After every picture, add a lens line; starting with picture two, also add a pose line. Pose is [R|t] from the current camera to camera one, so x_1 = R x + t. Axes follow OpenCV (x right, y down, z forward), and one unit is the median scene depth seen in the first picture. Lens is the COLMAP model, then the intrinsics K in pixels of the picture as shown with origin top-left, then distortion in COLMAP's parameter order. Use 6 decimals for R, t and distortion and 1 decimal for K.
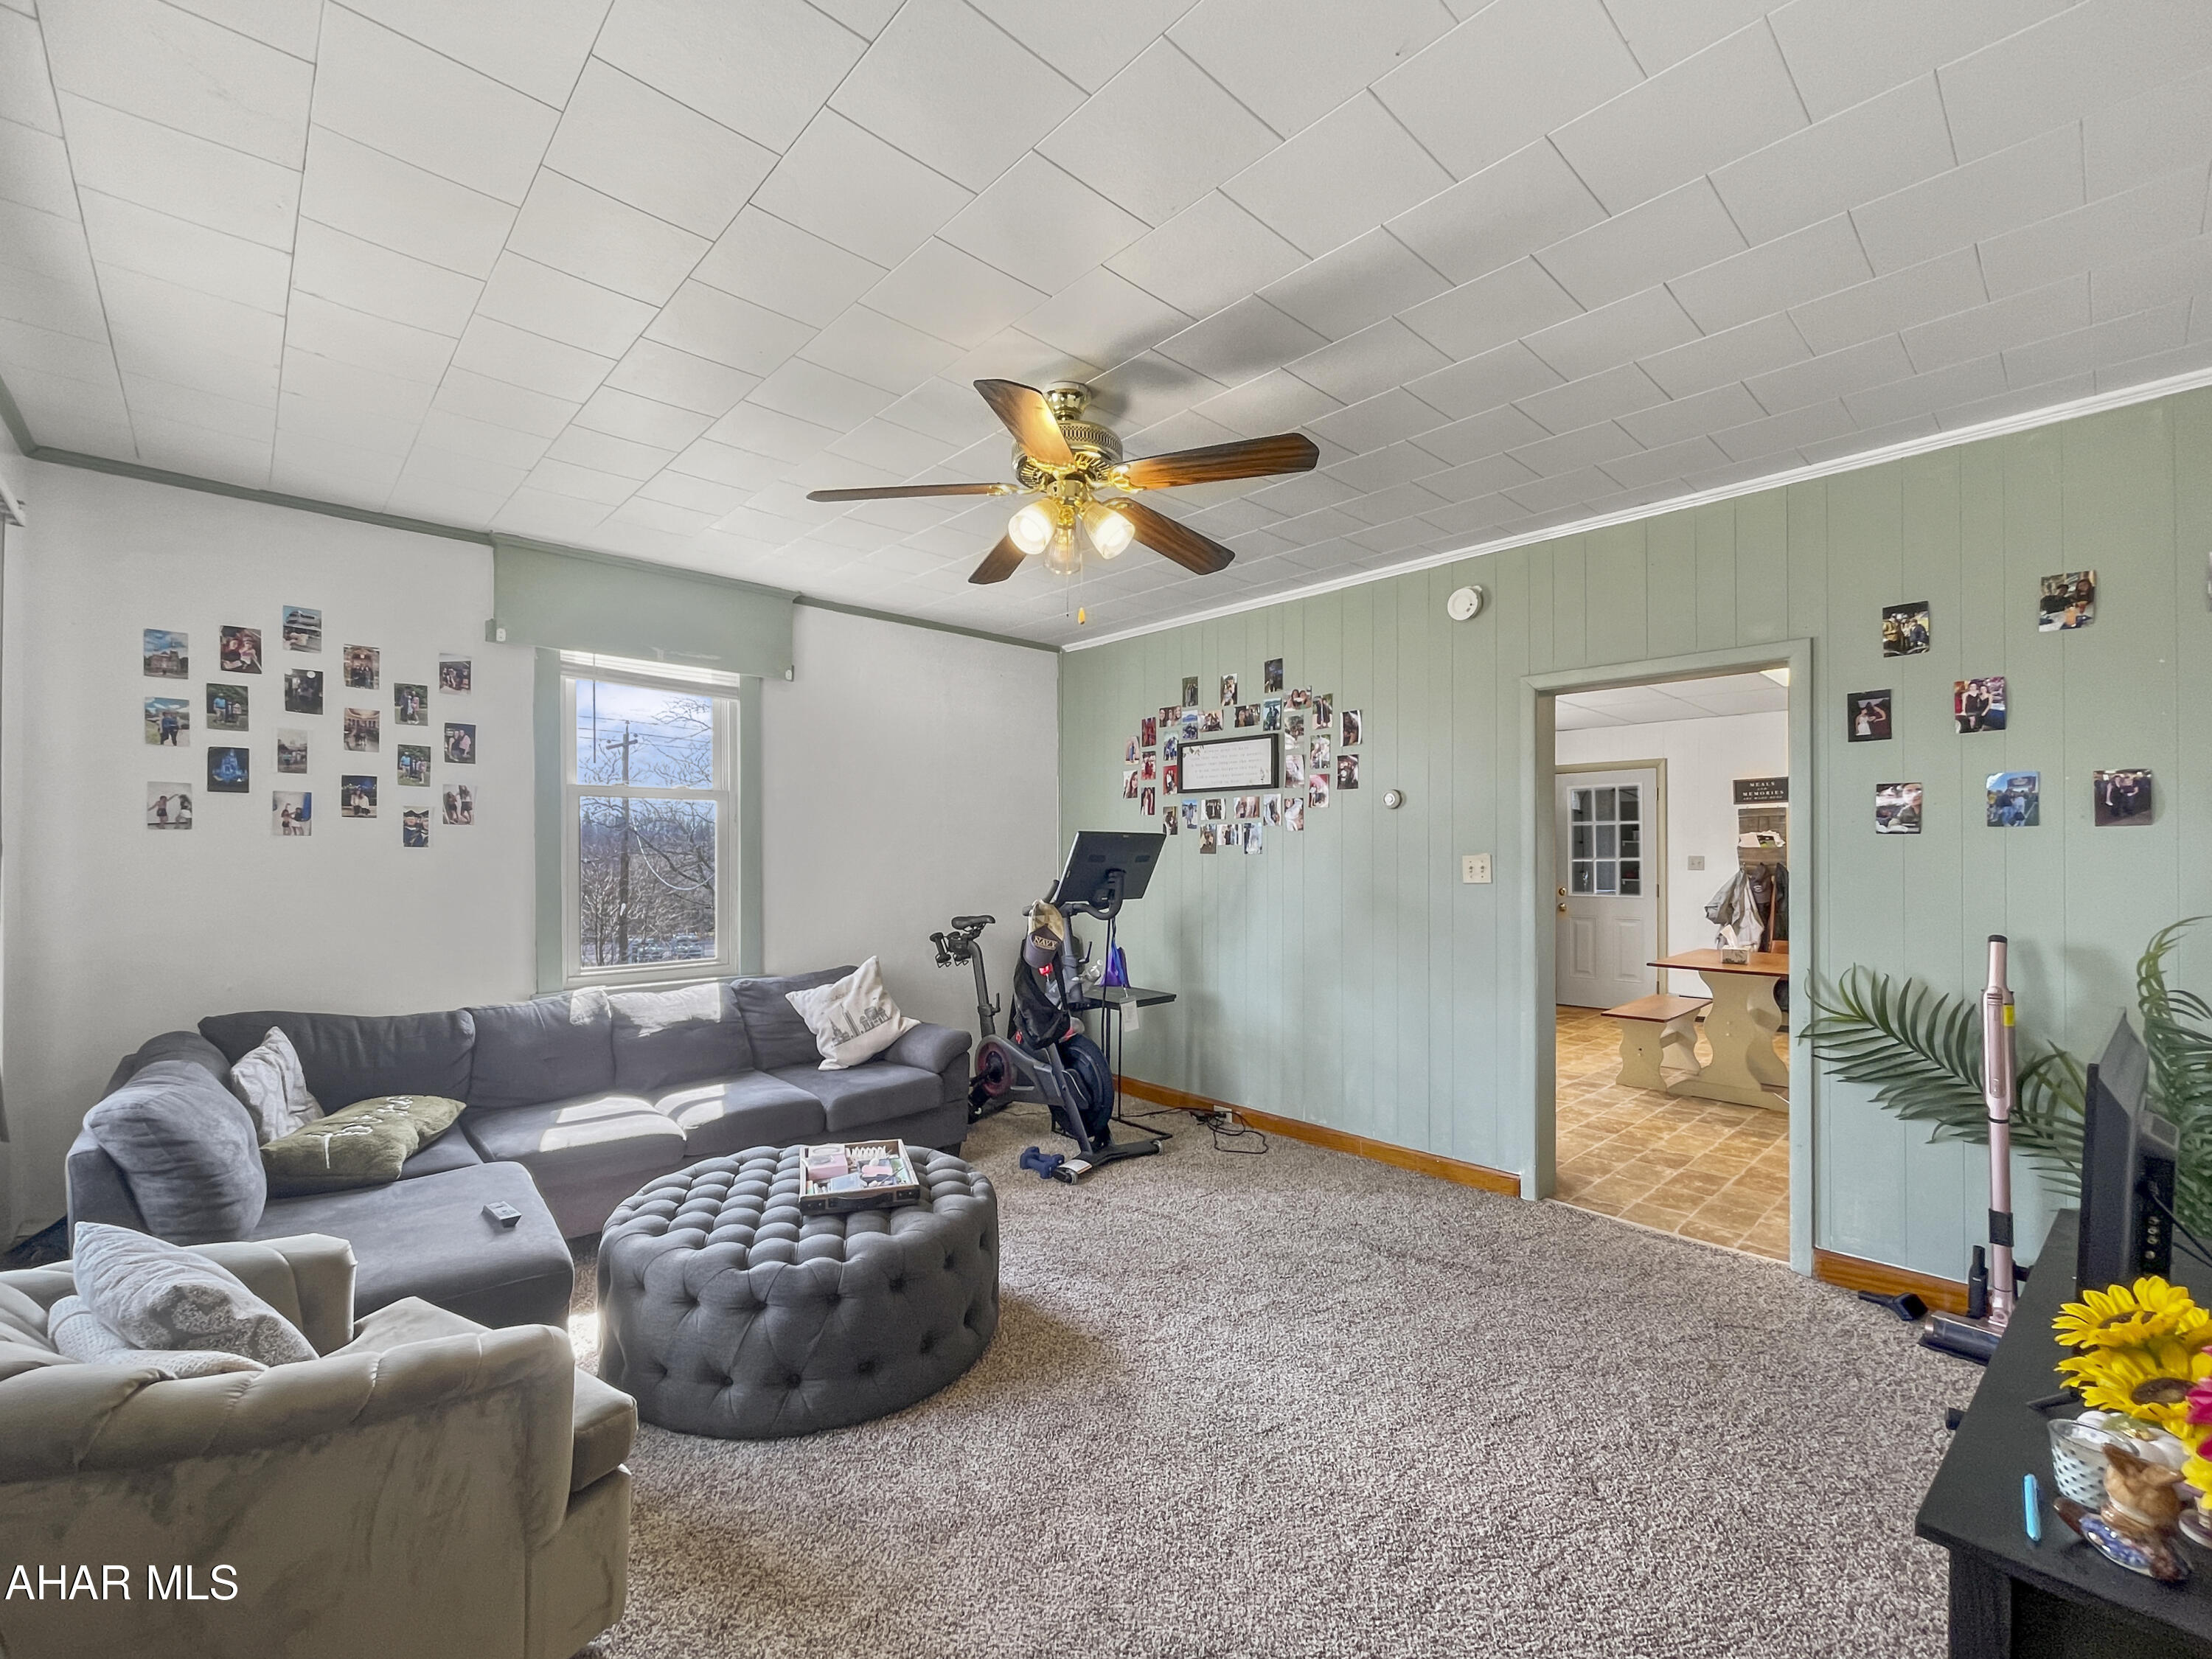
lens RADIAL K [[916.1, 0, 1104.2], [0, 916.1, 839.1], [0, 0, 1]] dist [0.001302, -0.000090]
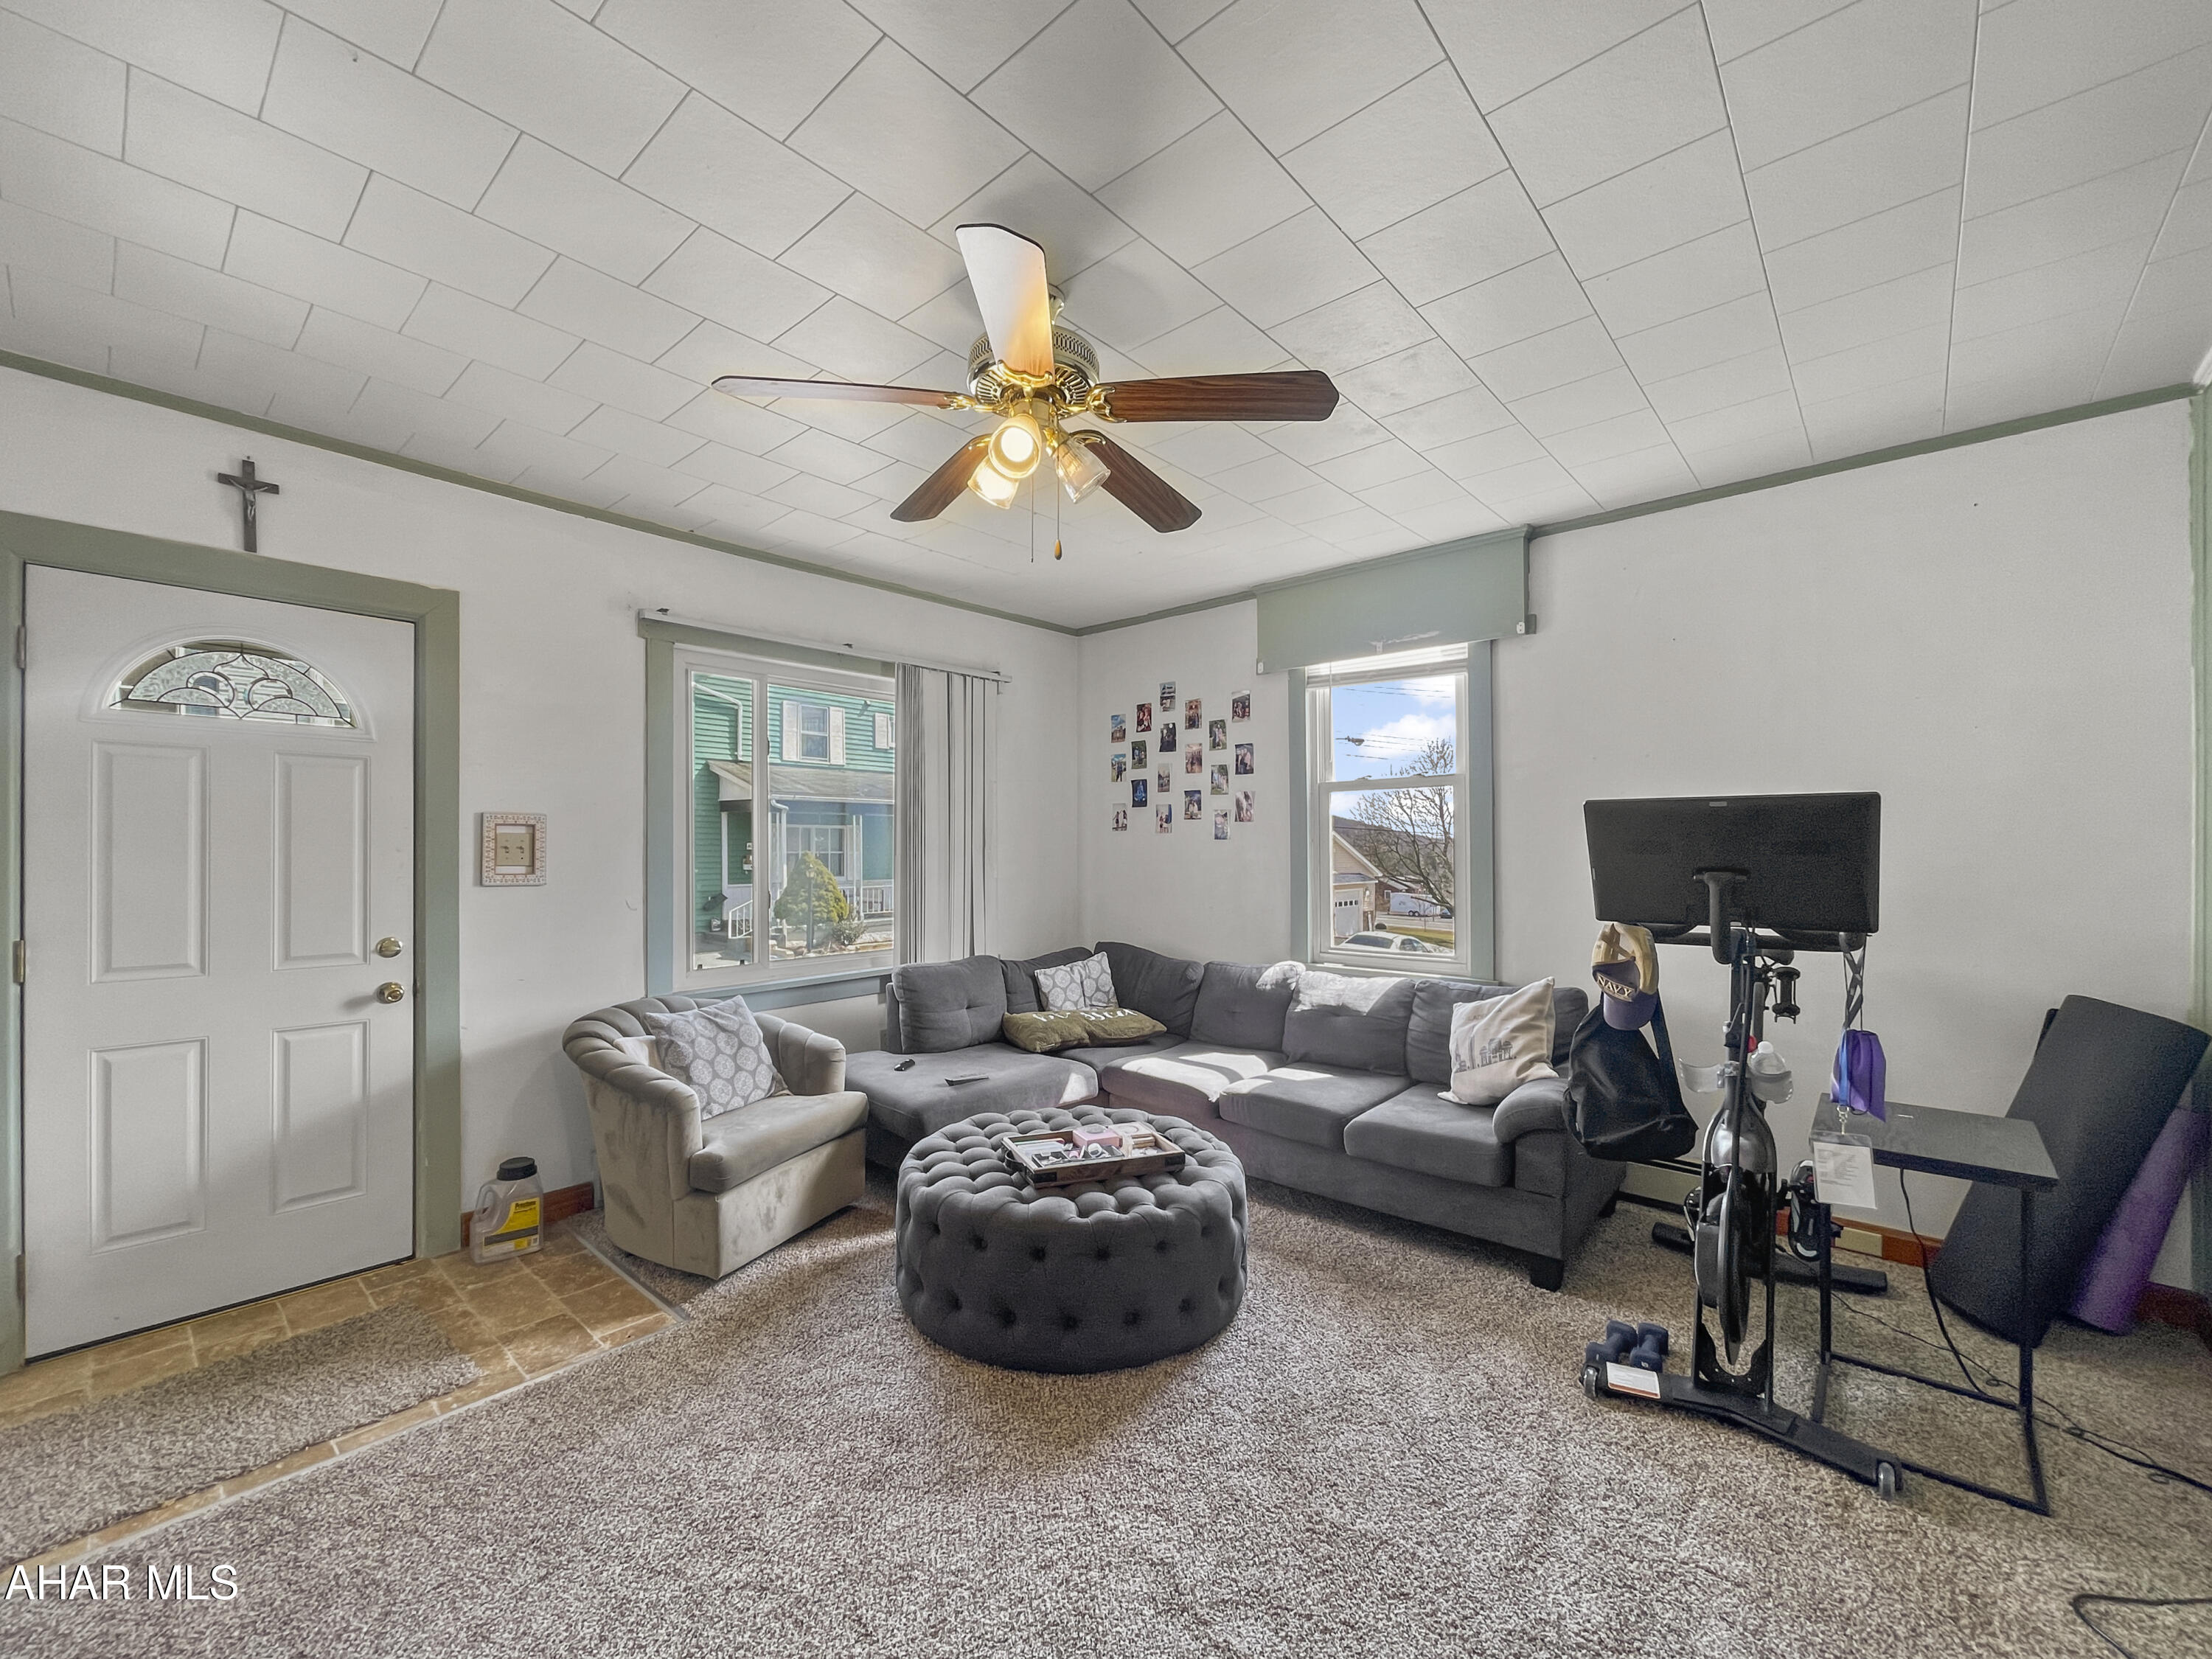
lens RADIAL K [[916.1, 0, 1115.1], [0, 916.1, 843.0], [0, 0, 1]] dist [0.001302, -0.000090]
pose [[0.105643, -0.001034, -0.994404, 0.591299], [0.025225, 0.999680, 0.001641, 0.007486], [0.994084, -0.025257, 0.105636, 0.710797]]
